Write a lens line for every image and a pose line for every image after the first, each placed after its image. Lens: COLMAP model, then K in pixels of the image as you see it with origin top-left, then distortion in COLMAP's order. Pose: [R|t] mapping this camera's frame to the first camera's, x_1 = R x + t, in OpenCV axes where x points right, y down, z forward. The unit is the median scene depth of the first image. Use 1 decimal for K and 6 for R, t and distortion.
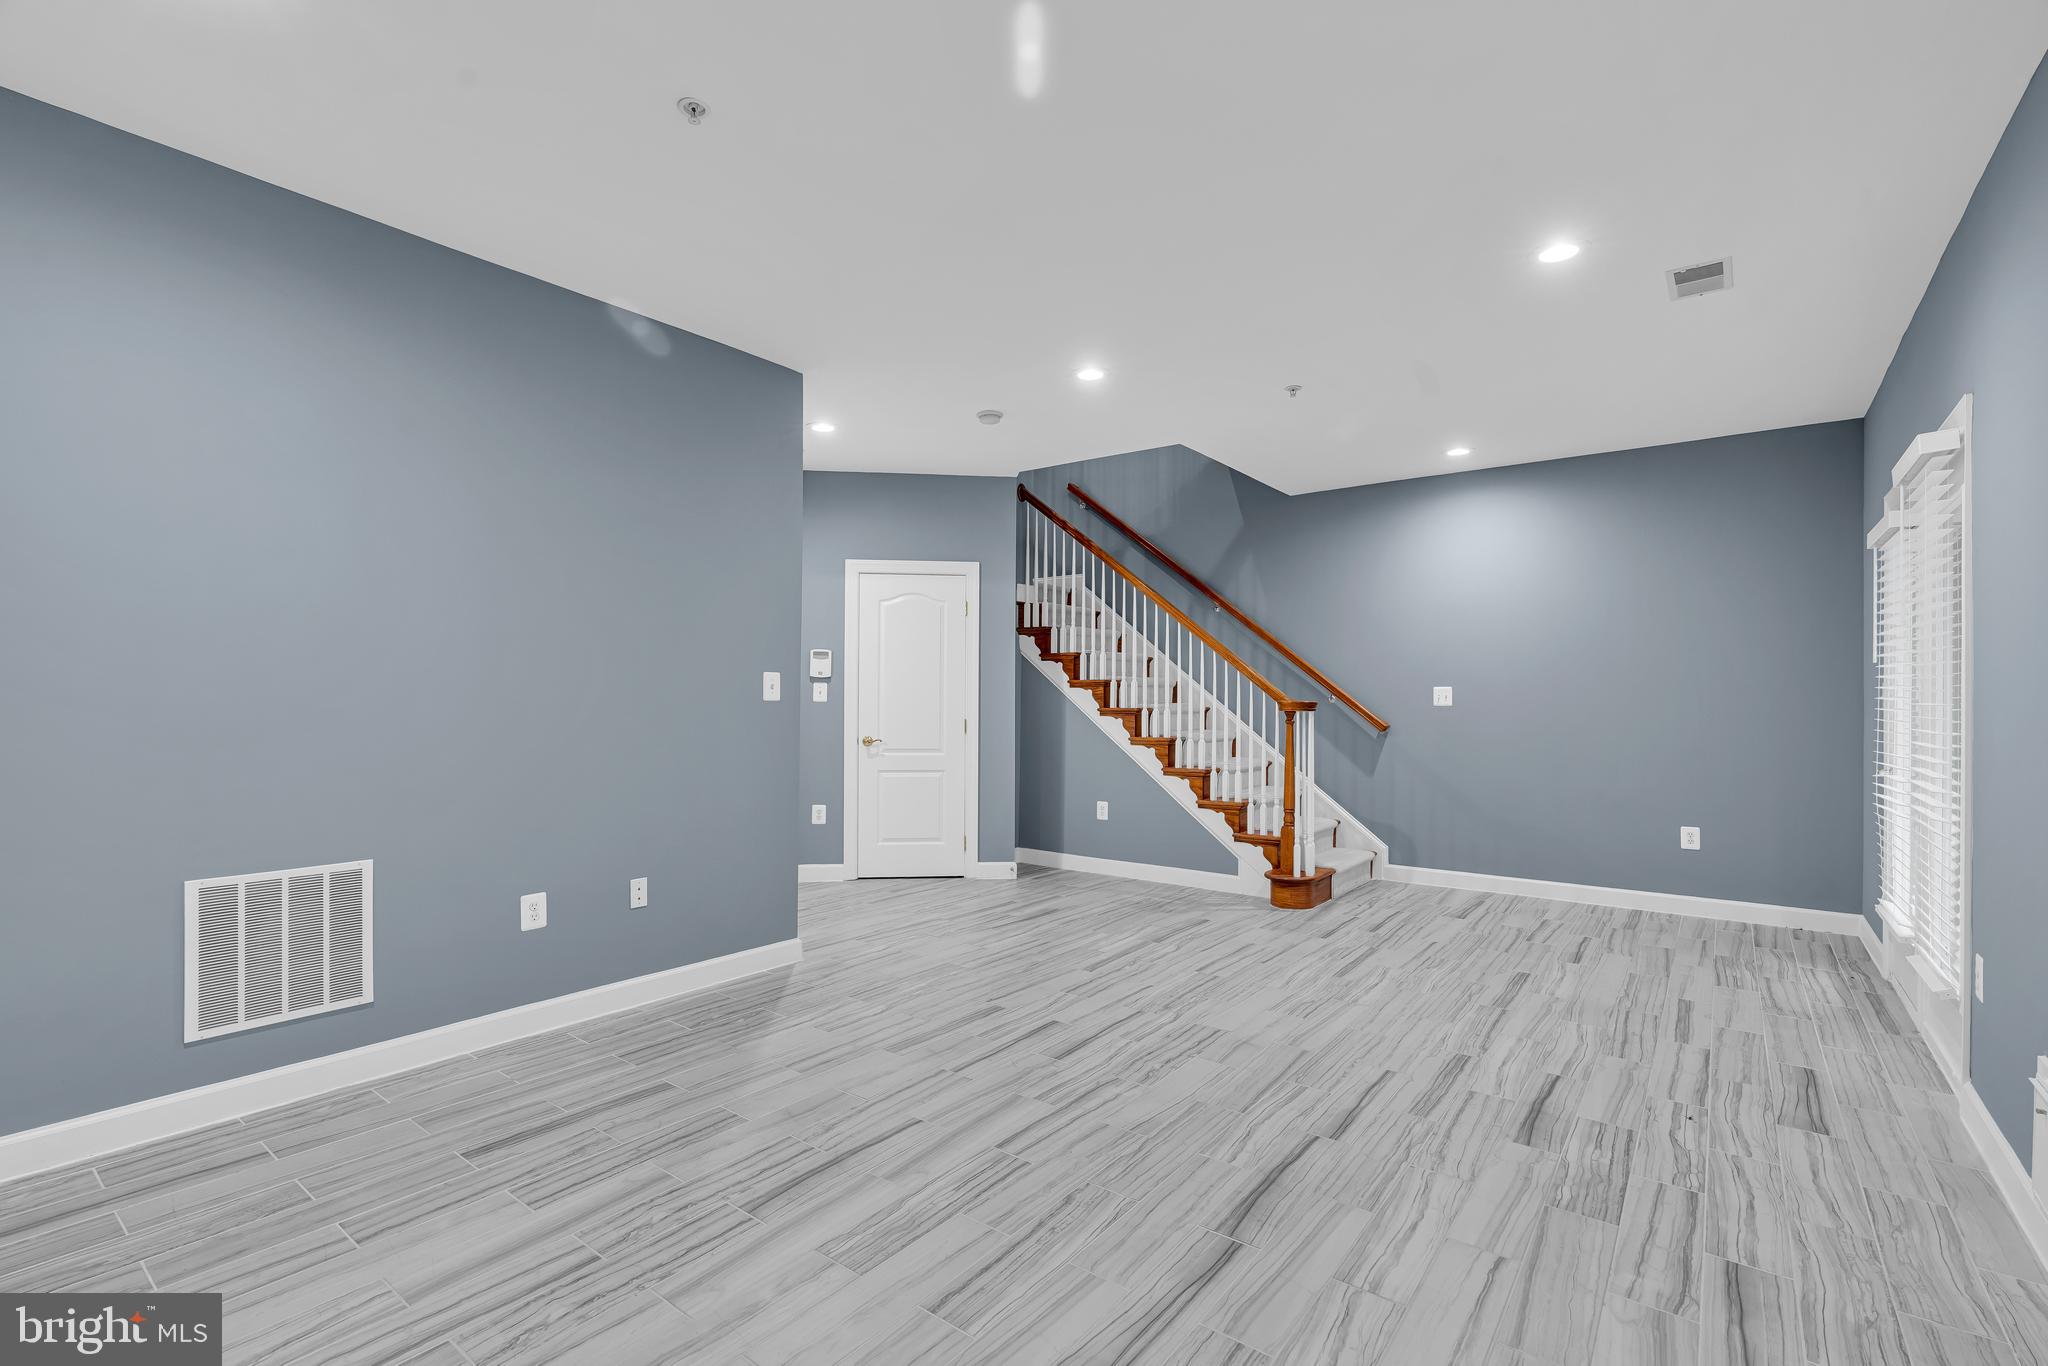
lens RADIAL K [[920.9, 0, 1024.0], [0, 920.9, 683.0], [0, 0, 1]] dist [0.000556, 0.001268]
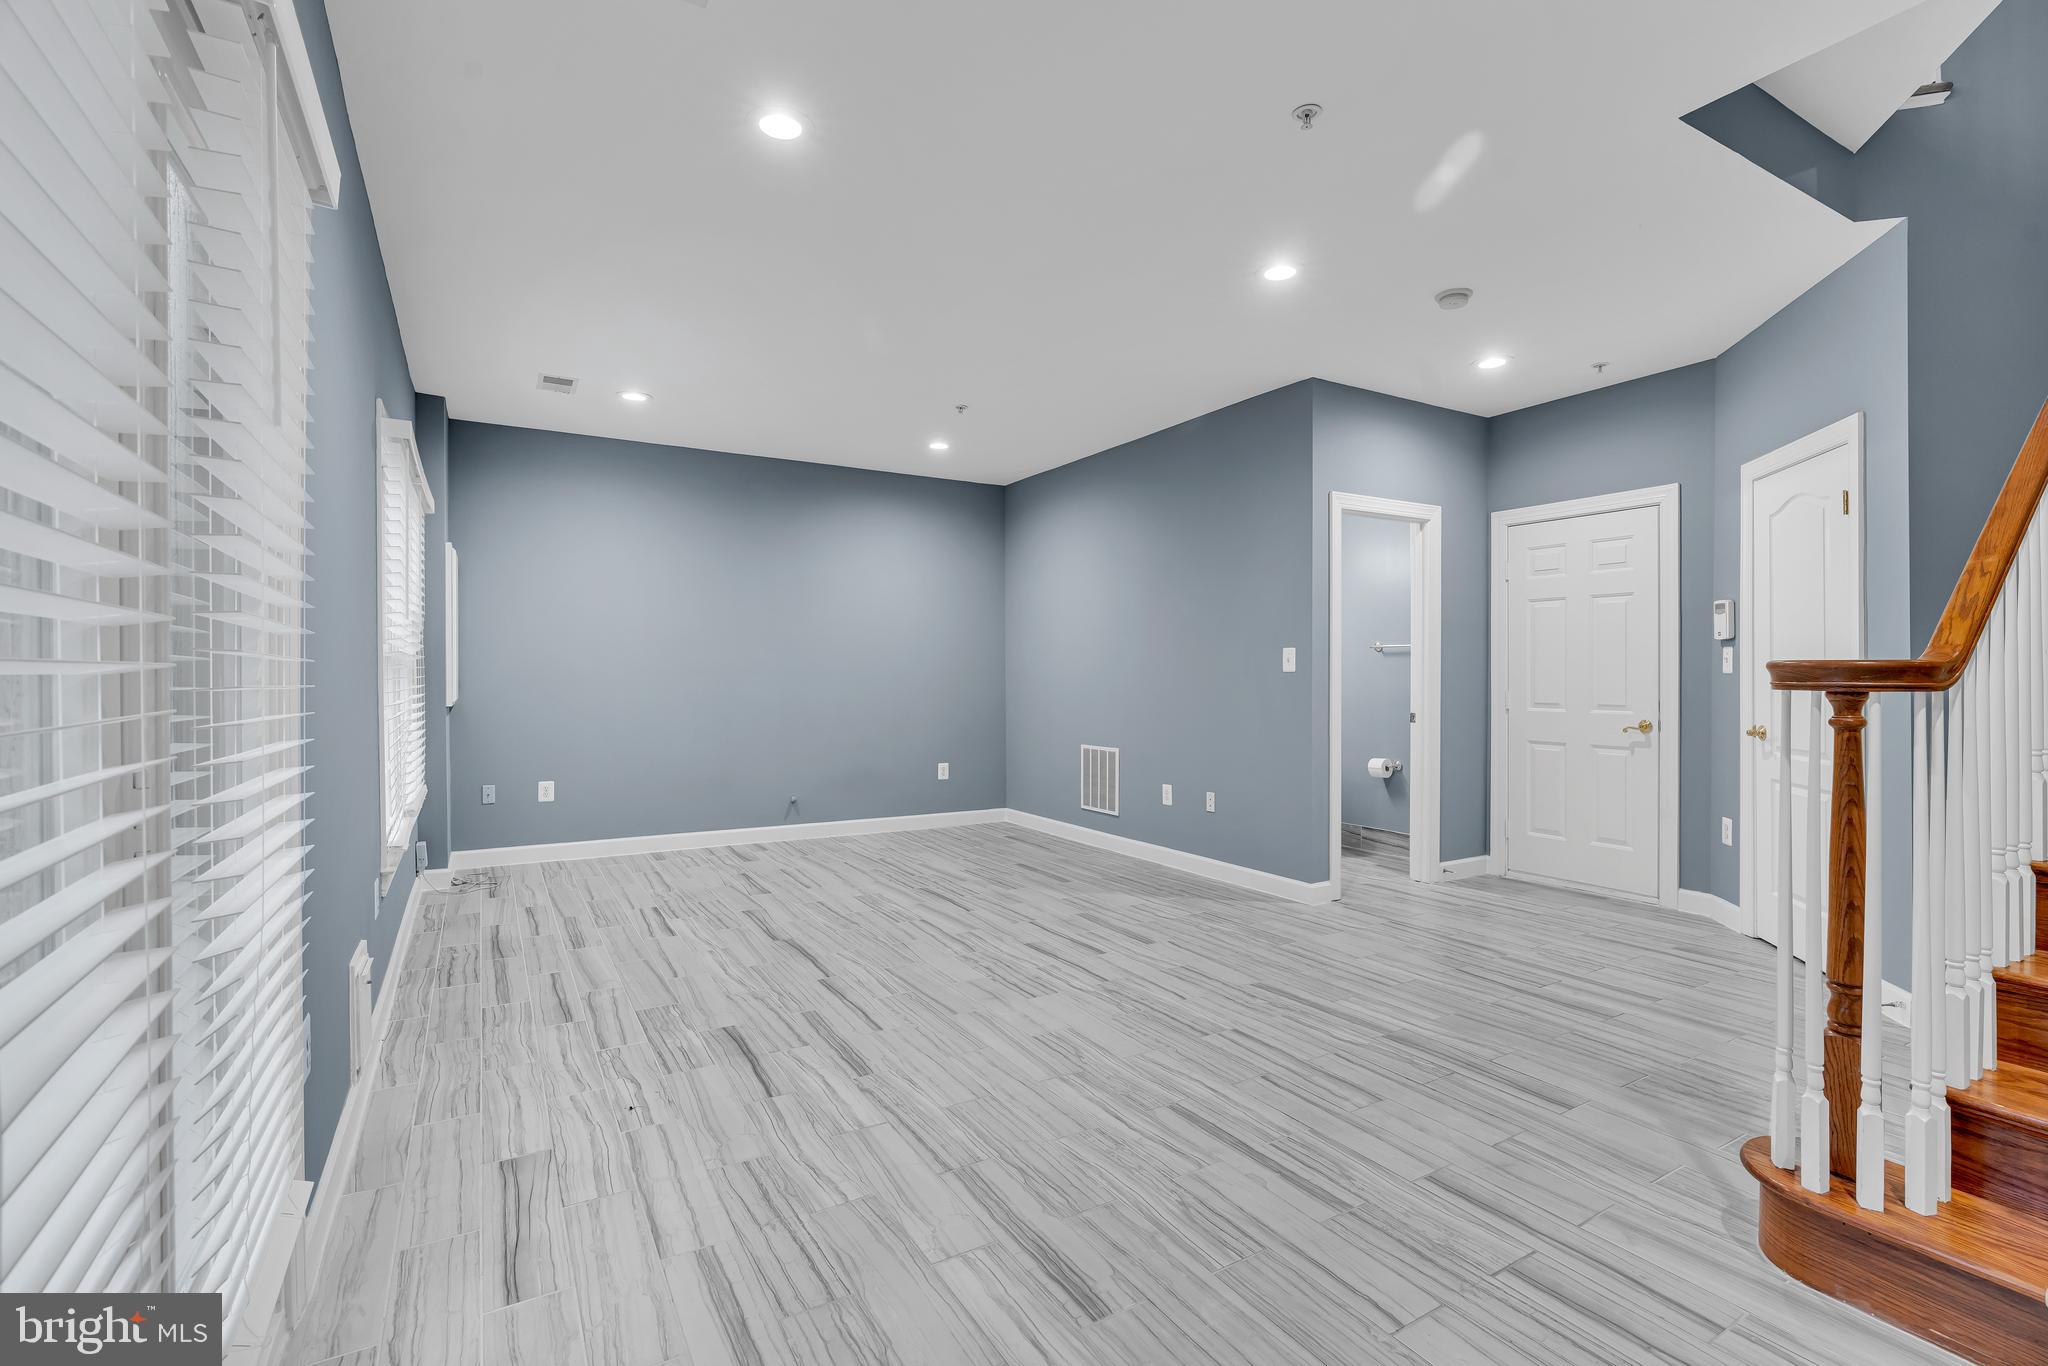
lens RADIAL K [[920.9, 0, 1024.0], [0, 920.9, 683.0], [0, 0, 1]] dist [0.000556, 0.001268]
pose [[-0.378684, 0.001960, -0.925524, 1.299444], [0.018097, 0.999822, -0.005287, 0.048228], [0.925349, -0.018752, -0.378653, 1.566501]]
